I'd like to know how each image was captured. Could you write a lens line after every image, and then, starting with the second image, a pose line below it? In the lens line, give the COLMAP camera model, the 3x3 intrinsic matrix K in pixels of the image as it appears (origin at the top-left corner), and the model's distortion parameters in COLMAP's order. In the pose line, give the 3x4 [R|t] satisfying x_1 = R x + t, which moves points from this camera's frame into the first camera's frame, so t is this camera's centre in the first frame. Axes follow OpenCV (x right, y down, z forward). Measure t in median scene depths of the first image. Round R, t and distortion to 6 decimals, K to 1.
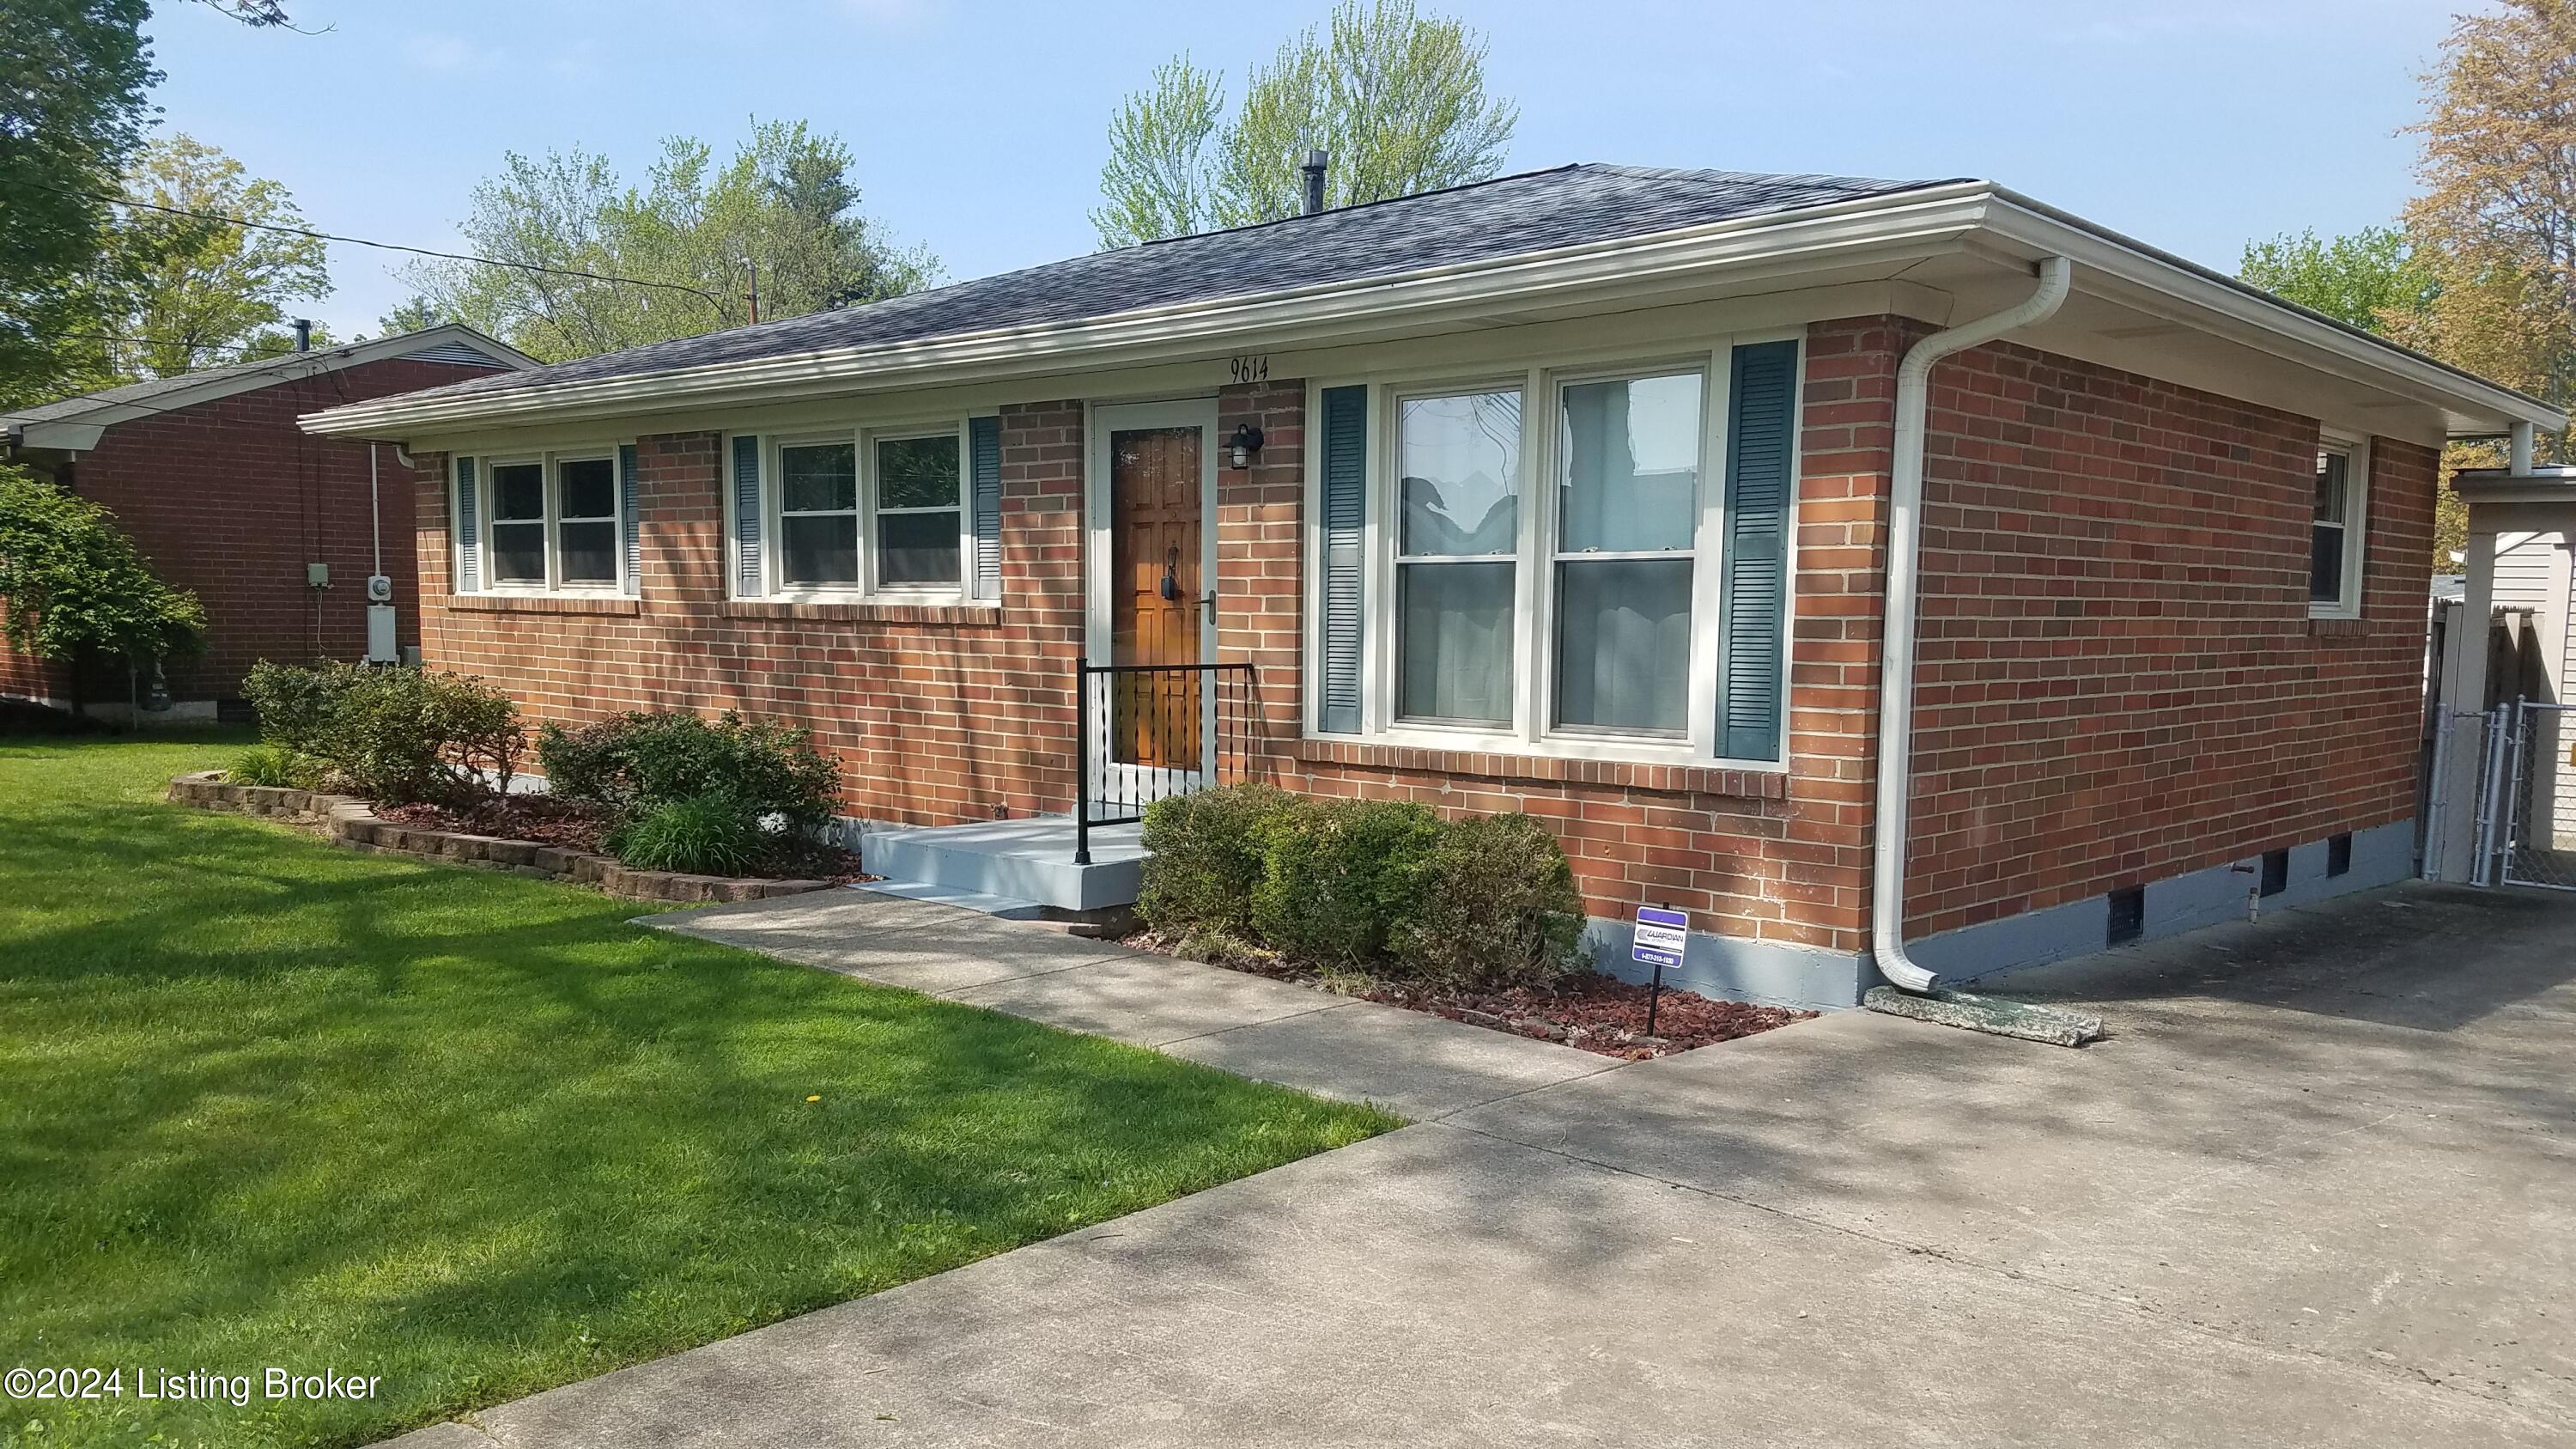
lens RADIAL K [[1994.6, 0, 1286.9], [0, 1994.6, 764.6], [0, 0, 1]] dist [0.364609, -0.553941]
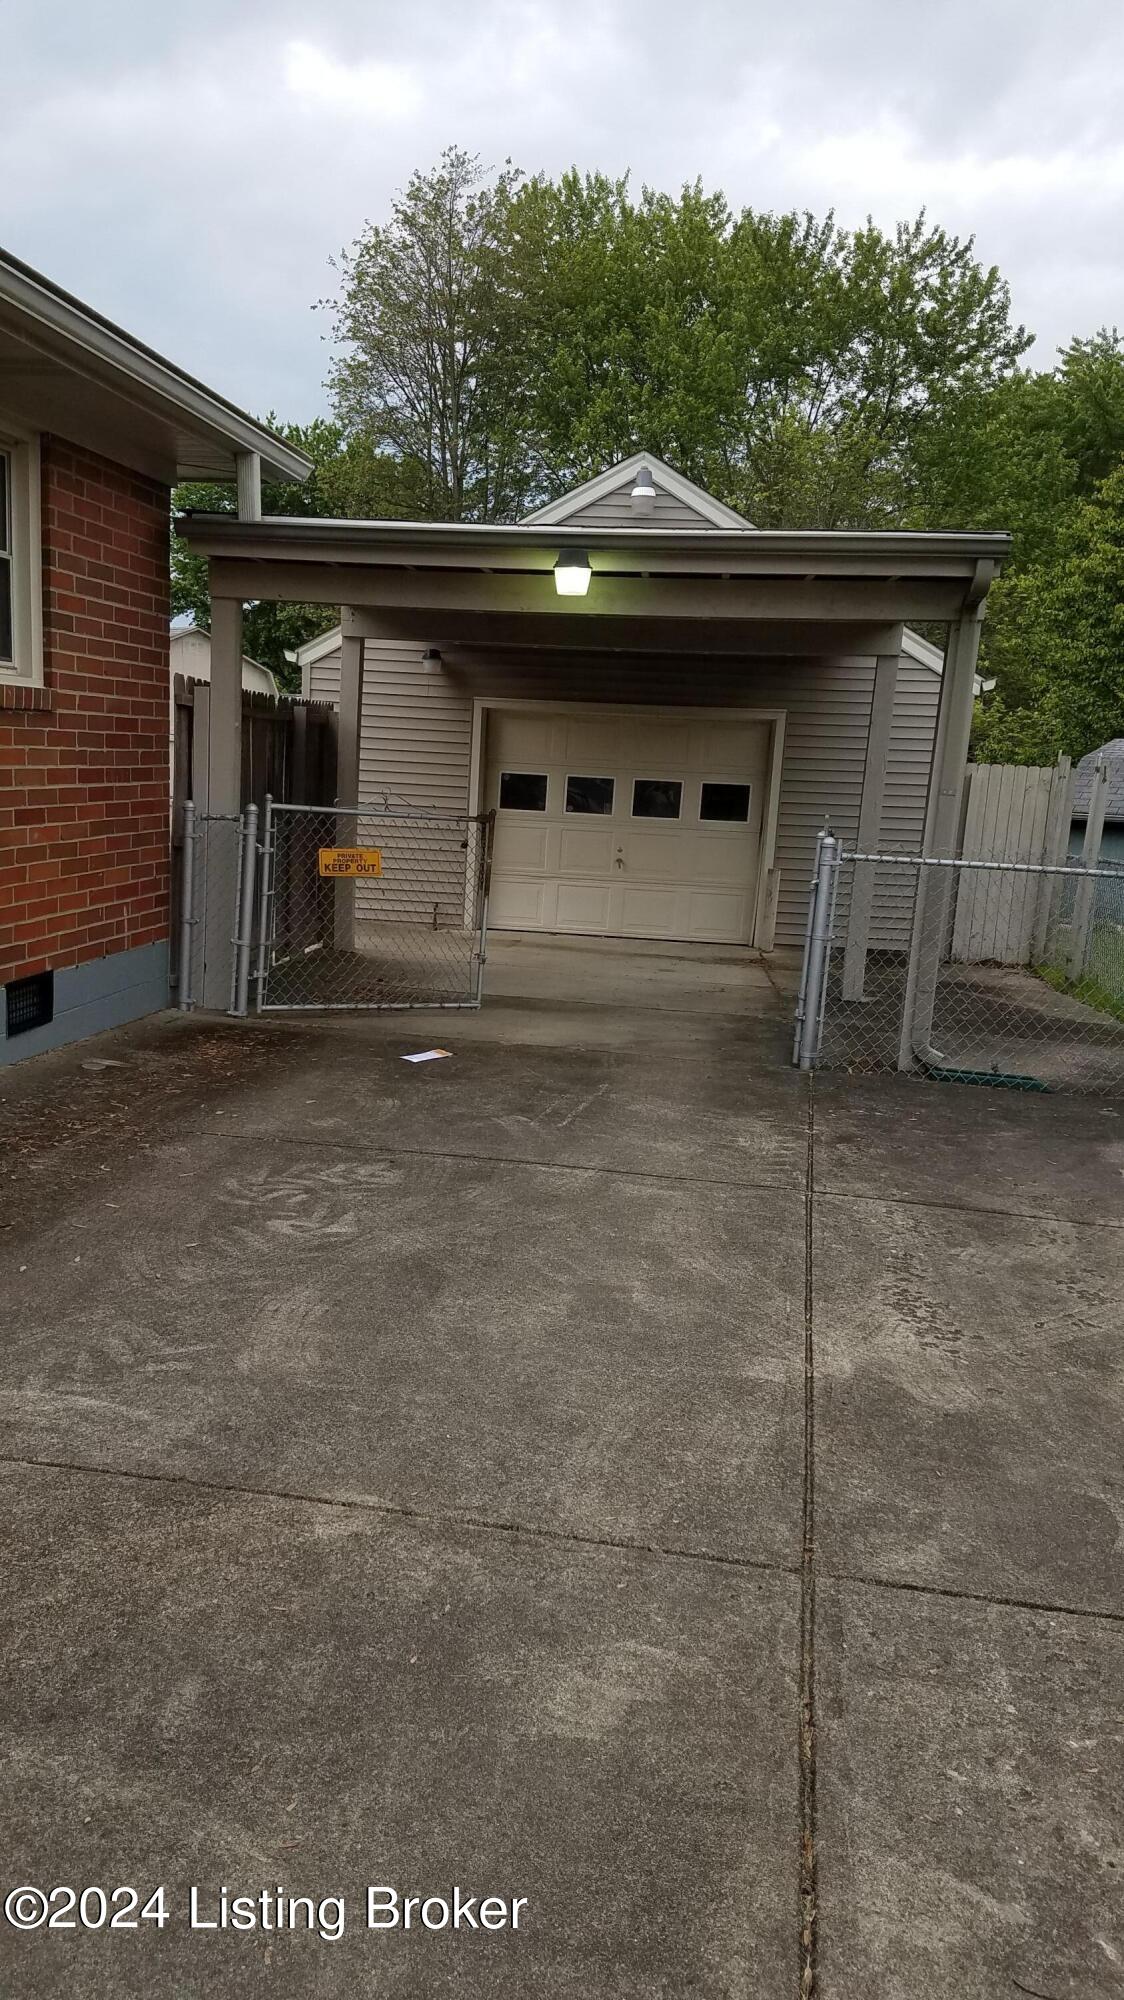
lens RADIAL K [[1548.4, 0, 570.3], [0, 1548.4, 1009.8], [0, 0, 1]] dist [0.364609, -0.553941]
pose [[0.824334, -0.071160, 0.561613, 0.316270], [0.007002, 0.993274, 0.115578, -0.019408], [-0.566060, -0.091342, 0.819288, 0.392947]]
